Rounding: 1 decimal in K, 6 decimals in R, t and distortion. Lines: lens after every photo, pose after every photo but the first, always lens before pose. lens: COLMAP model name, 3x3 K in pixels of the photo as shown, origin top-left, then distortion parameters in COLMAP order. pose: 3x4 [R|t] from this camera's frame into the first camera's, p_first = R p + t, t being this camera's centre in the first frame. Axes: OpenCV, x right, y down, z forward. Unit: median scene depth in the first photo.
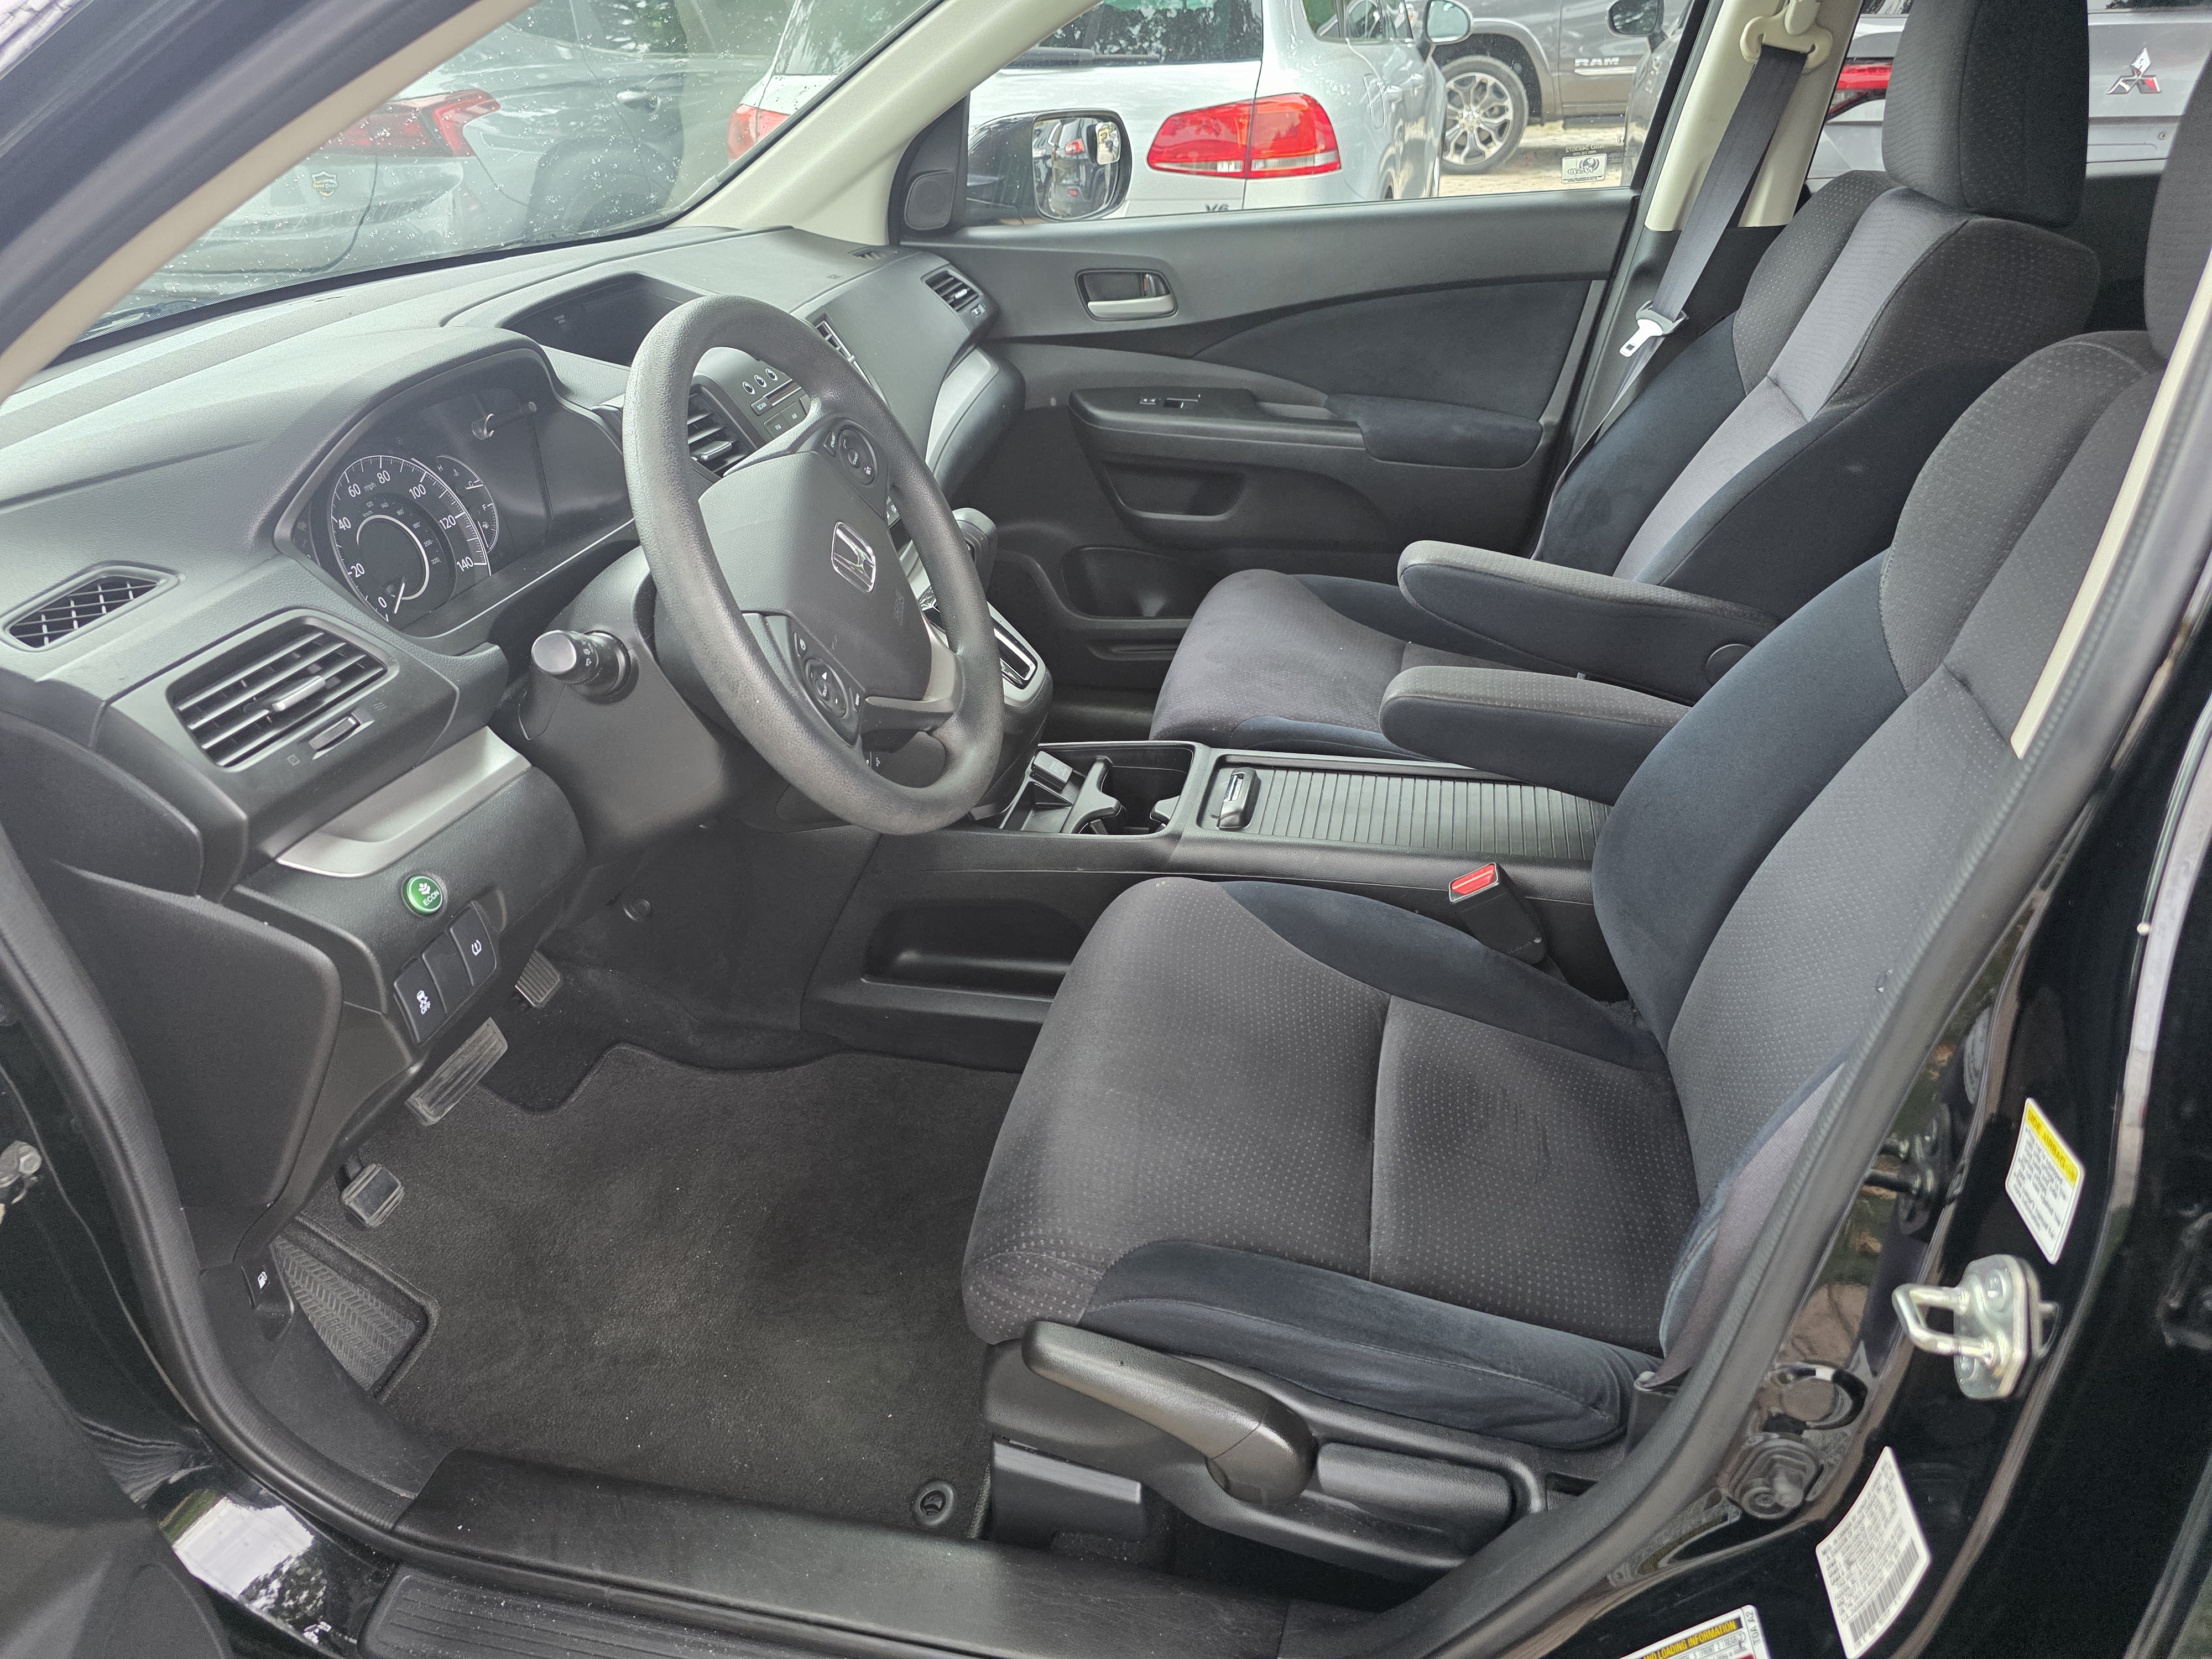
lens RADIAL K [[1502.2, 0, 1103.7], [0, 1502.2, 815.4], [0, 0, 1]] dist [0.033540, -0.024090]
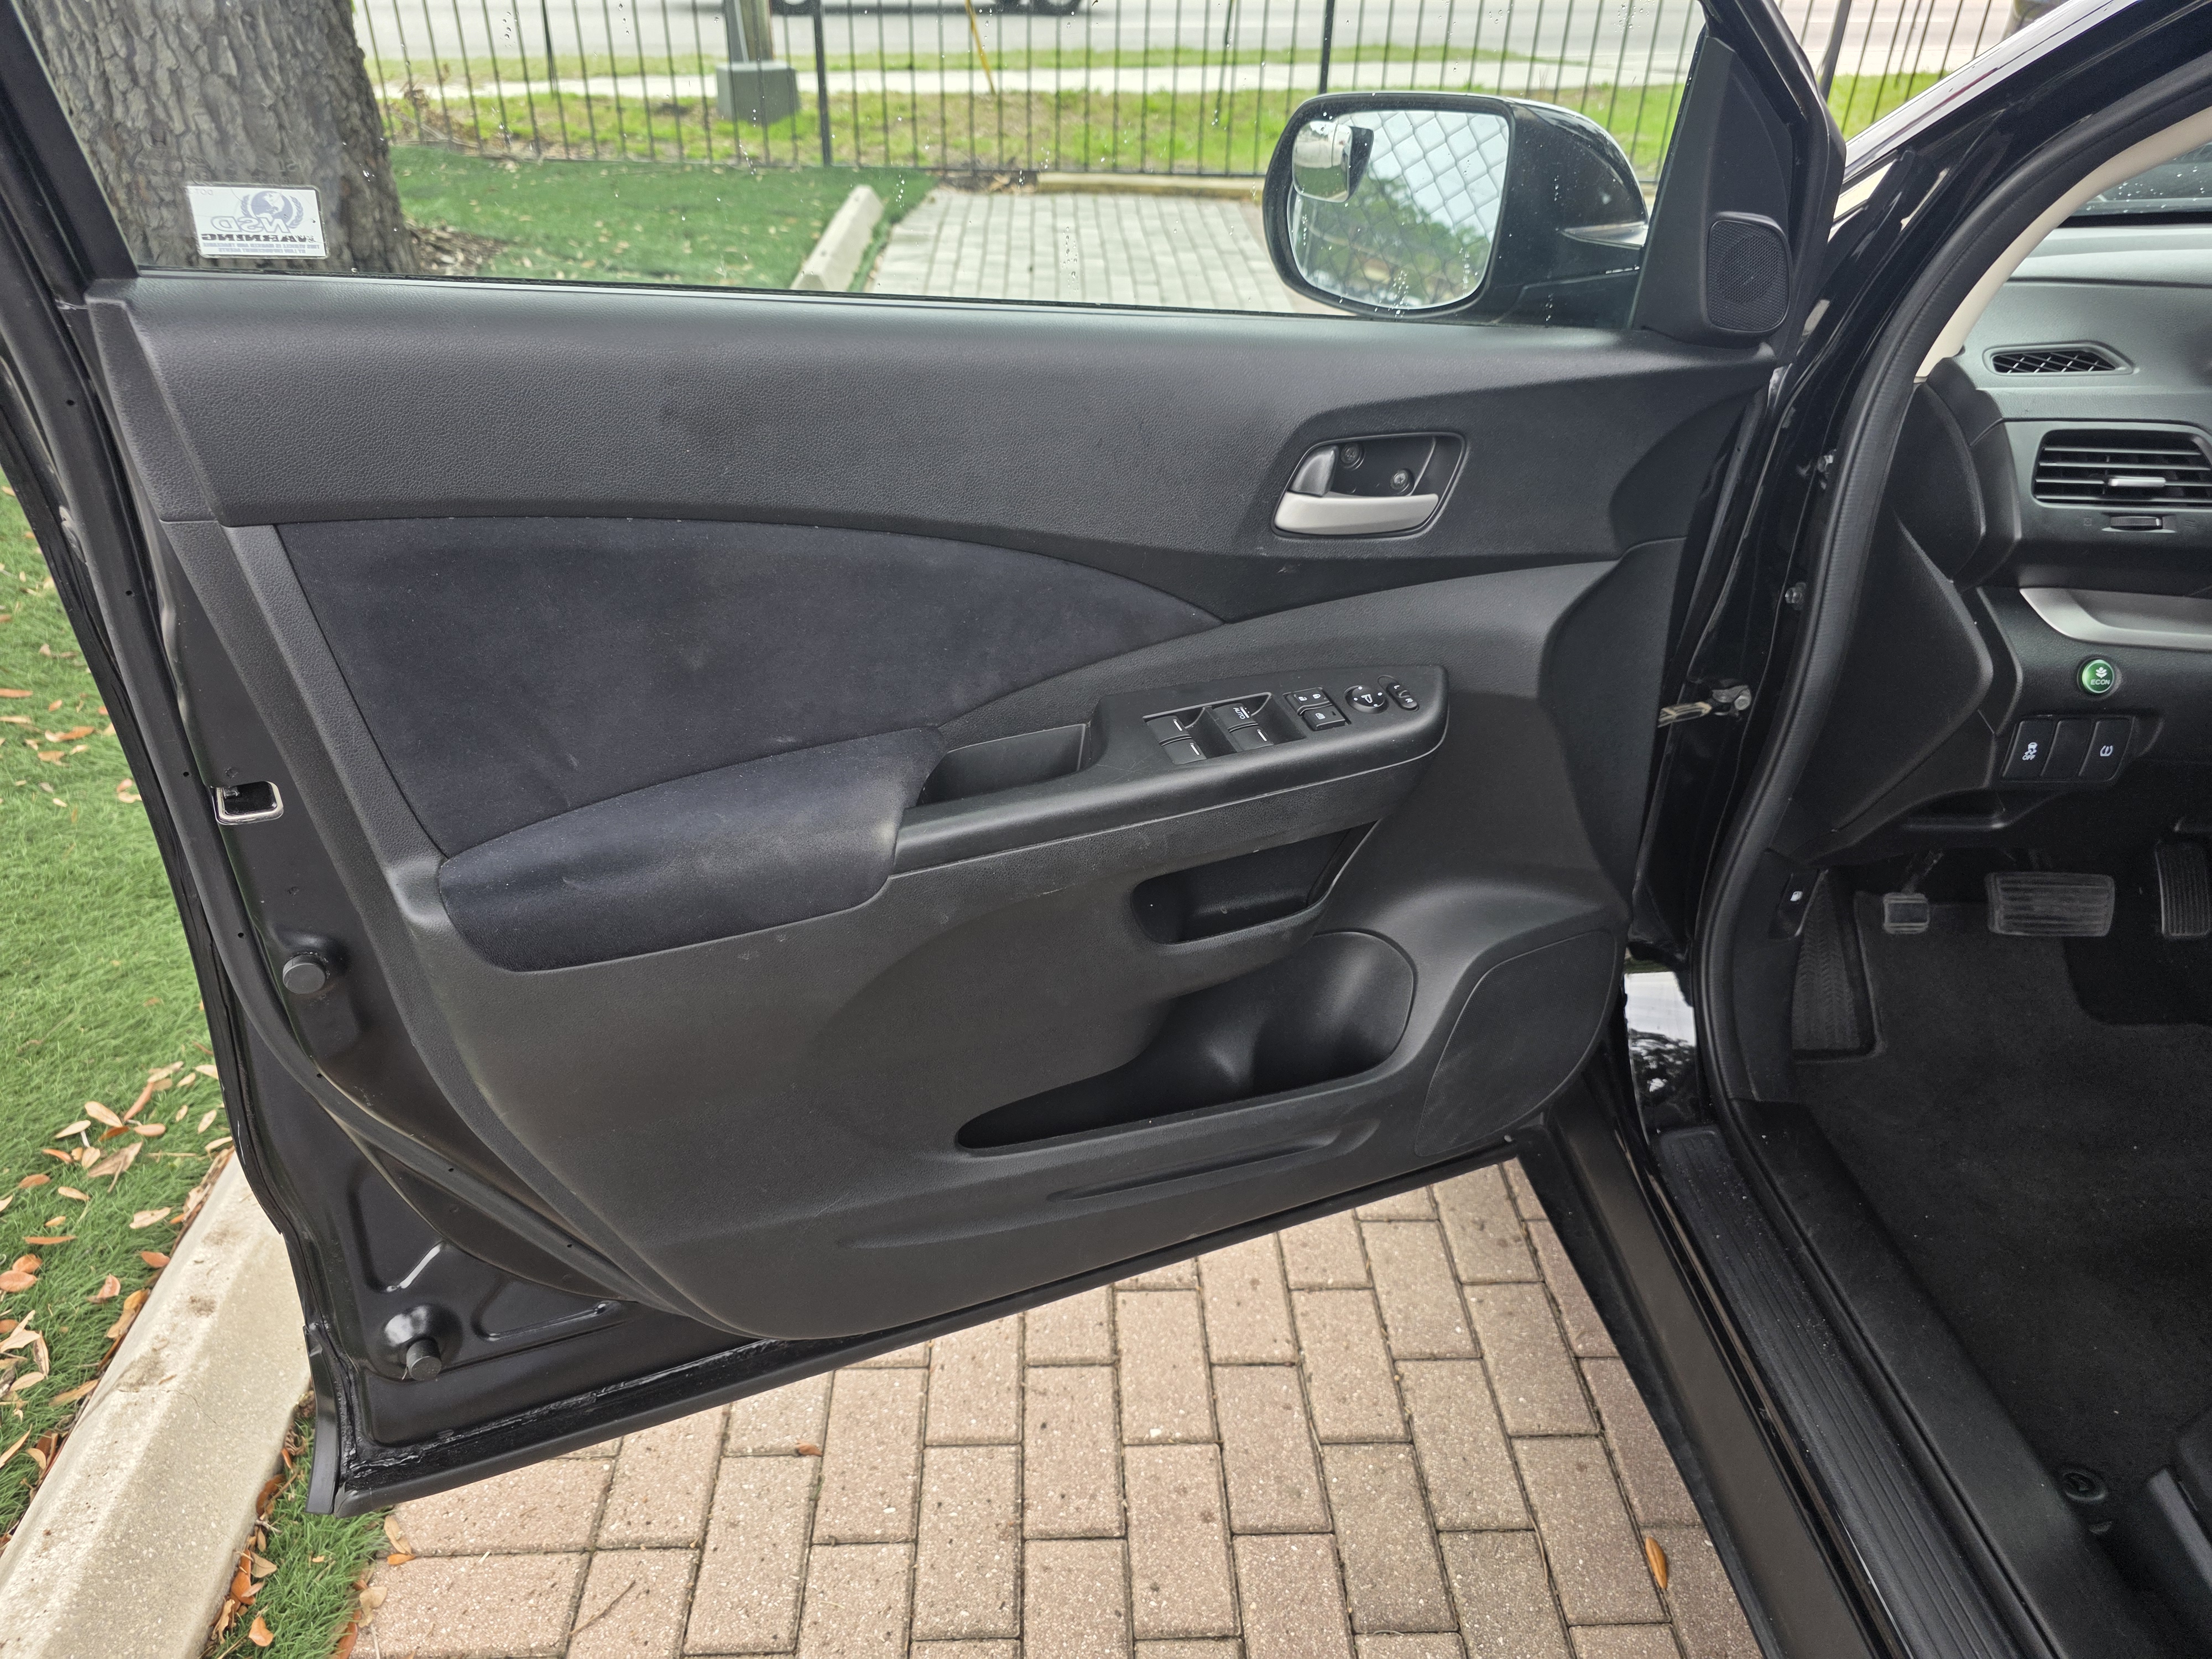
lens RADIAL K [[1502.2, 0, 1103.7], [0, 1502.2, 815.4], [0, 0, 1]] dist [0.033540, -0.024090]
pose [[0.276315, 0.549571, -0.788430, 0.328747], [-0.509075, 0.779522, 0.364950, 0.100027], [0.815164, 0.300529, 0.495166, -0.183188]]
